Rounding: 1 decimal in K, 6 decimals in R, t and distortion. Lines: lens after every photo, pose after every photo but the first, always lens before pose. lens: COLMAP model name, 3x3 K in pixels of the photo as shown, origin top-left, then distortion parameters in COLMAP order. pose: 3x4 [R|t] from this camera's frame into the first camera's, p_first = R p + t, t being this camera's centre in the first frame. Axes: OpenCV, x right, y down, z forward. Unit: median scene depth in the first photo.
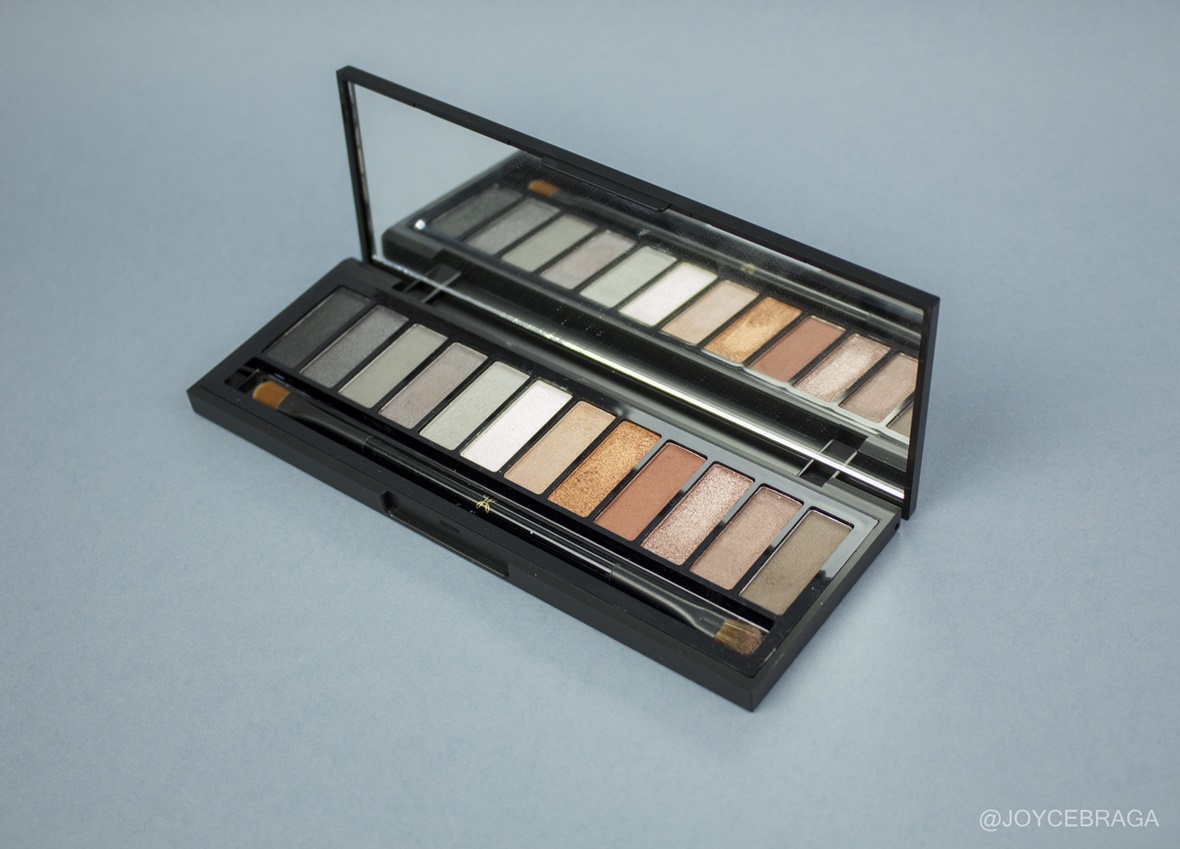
lens RADIAL K [[1845.3, 0, 590.0], [0, 1845.3, 424.5], [0, 0, 1]] dist [-0.297856, -0.012899]
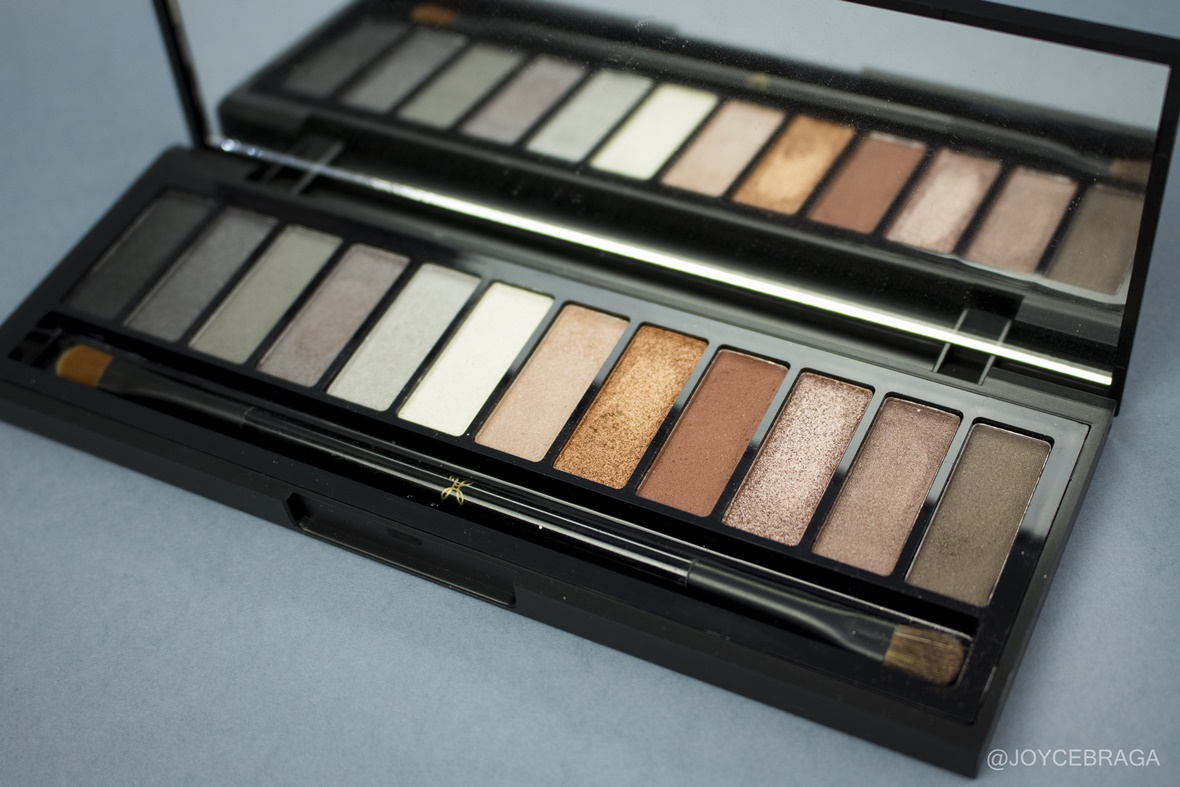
lens RADIAL K [[1784.2, 0, 590.0], [0, 1784.2, 393.5], [0, 0, 1]] dist [-0.168348, 0.026500]
pose [[0.985297, -0.146351, 0.088152, -0.059321], [0.142936, 0.988757, 0.043924, -0.008848], [-0.093589, -0.030678, 0.995138, 0.394228]]
